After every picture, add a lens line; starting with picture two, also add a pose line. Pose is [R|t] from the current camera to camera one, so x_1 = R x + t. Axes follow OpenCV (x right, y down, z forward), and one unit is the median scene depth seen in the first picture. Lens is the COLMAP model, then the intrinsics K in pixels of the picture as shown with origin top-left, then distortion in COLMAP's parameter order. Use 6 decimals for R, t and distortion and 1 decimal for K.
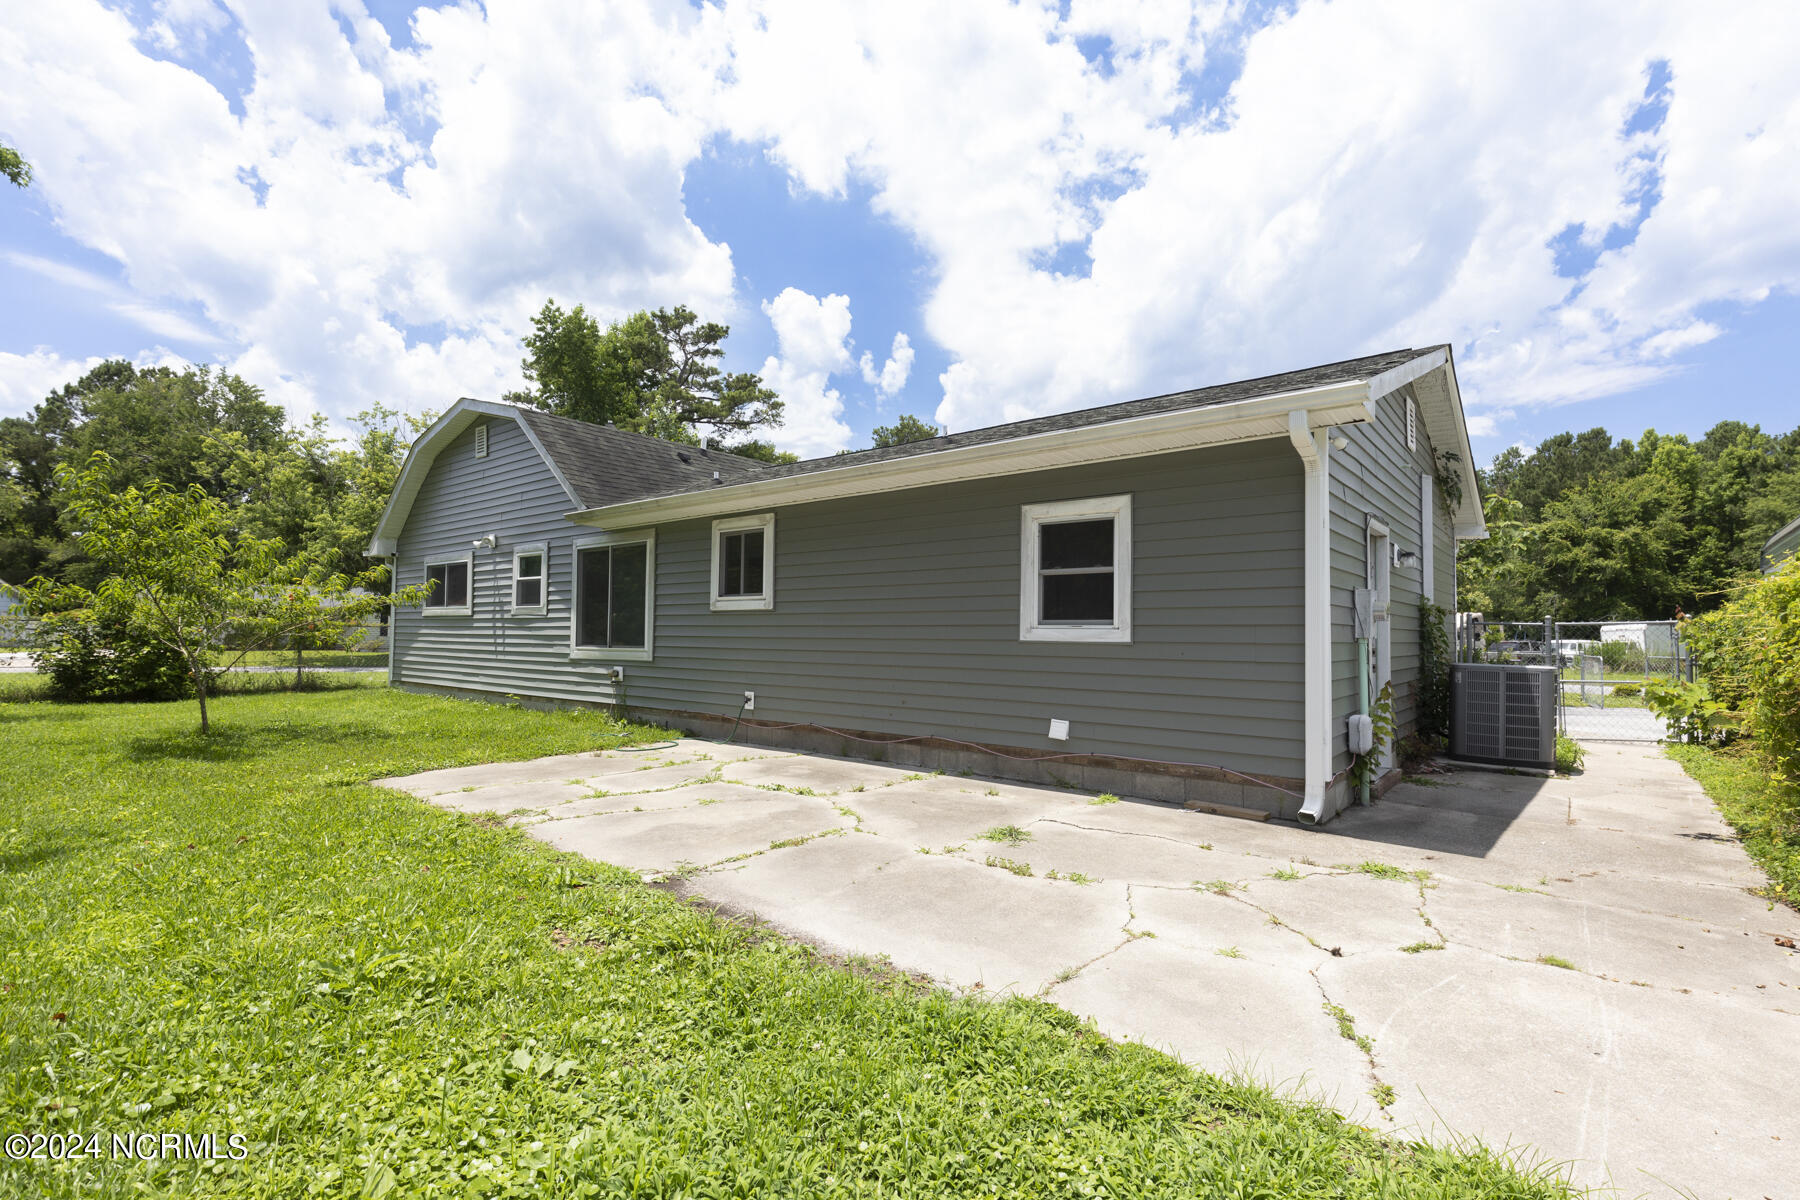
lens RADIAL K [[829.4, 0, 919.0], [0, 829.4, 607.6], [0, 0, 1]] dist [0.010496, -0.002981]
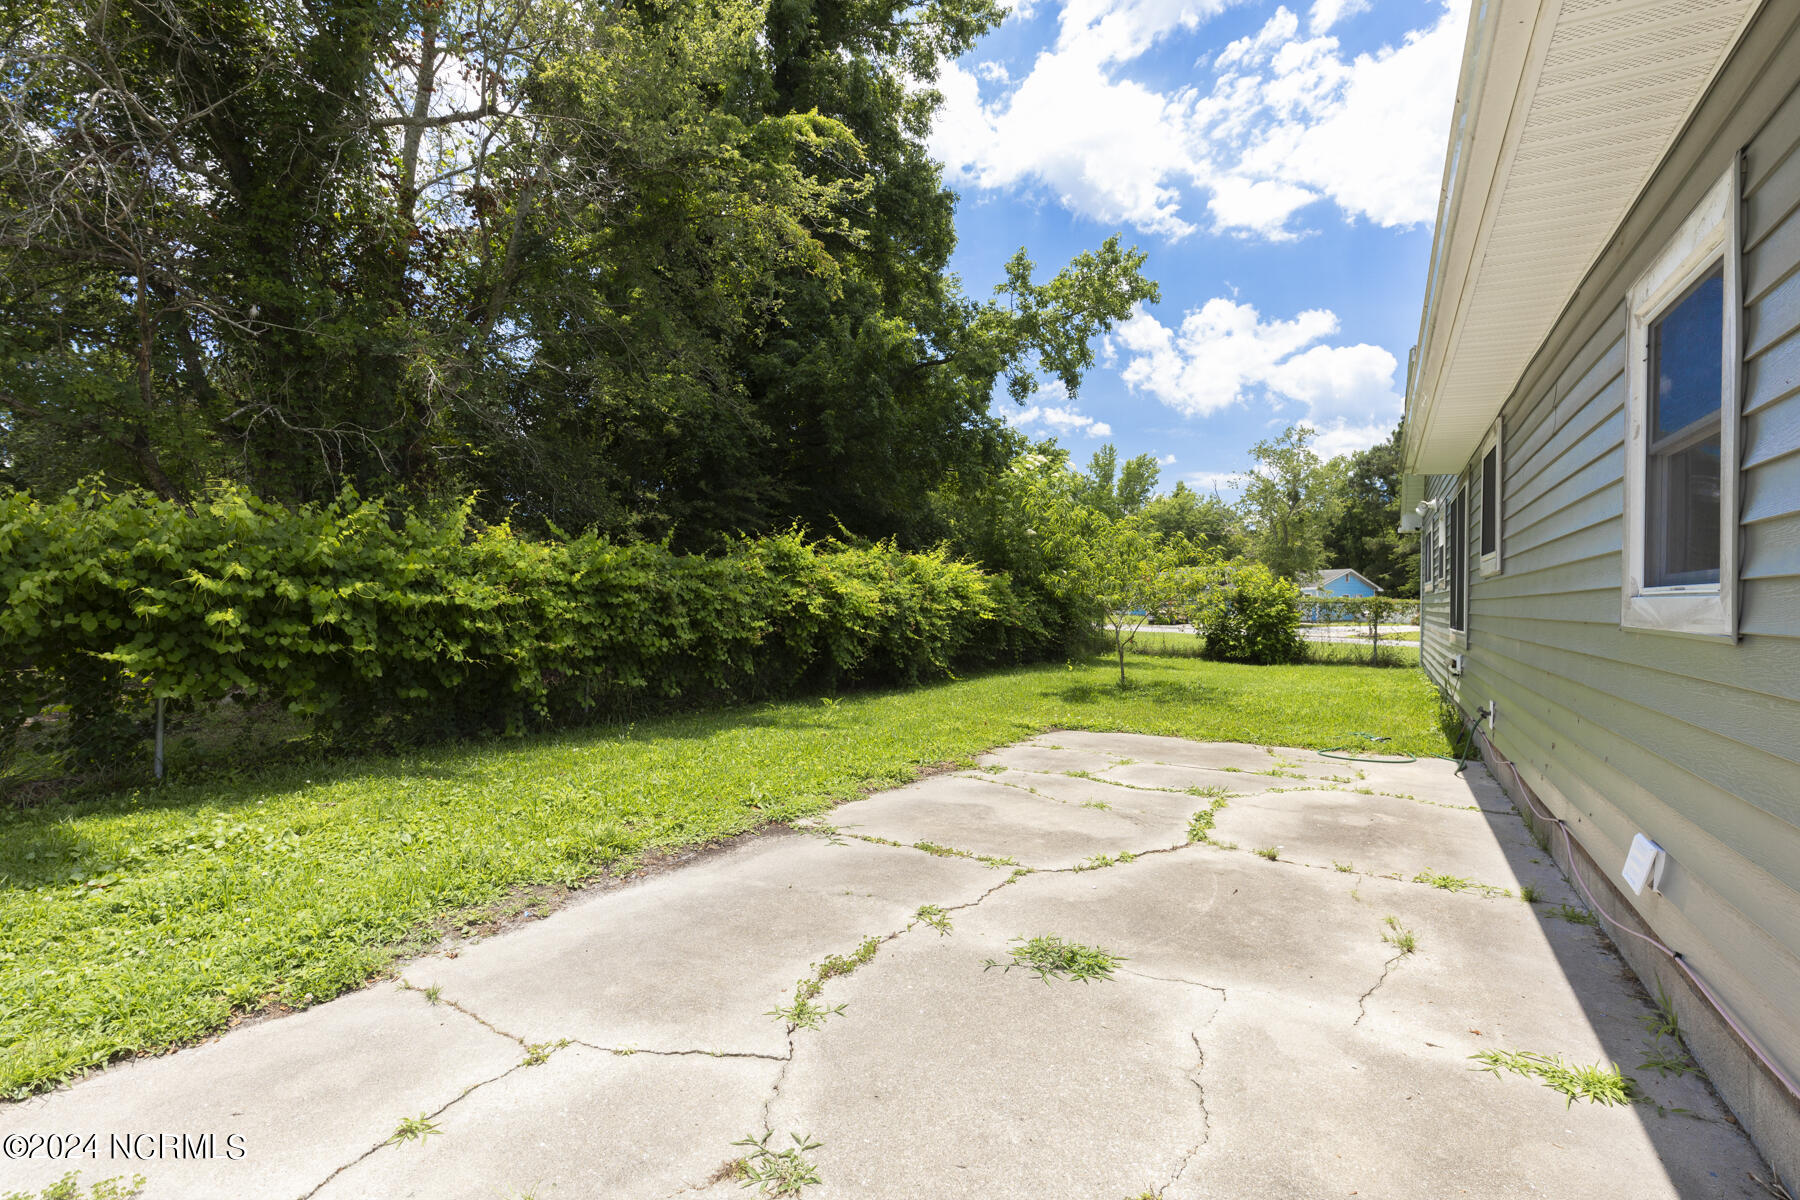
lens RADIAL K [[829.4, 0, 913.9], [0, 829.4, 599.8], [0, 0, 1]] dist [0.010496, -0.002981]
pose [[0.142778, -0.005642, -0.989739, 0.756184], [0.017637, 0.999839, -0.003155, 0.030586], [0.989598, -0.017006, 0.142855, 0.942270]]
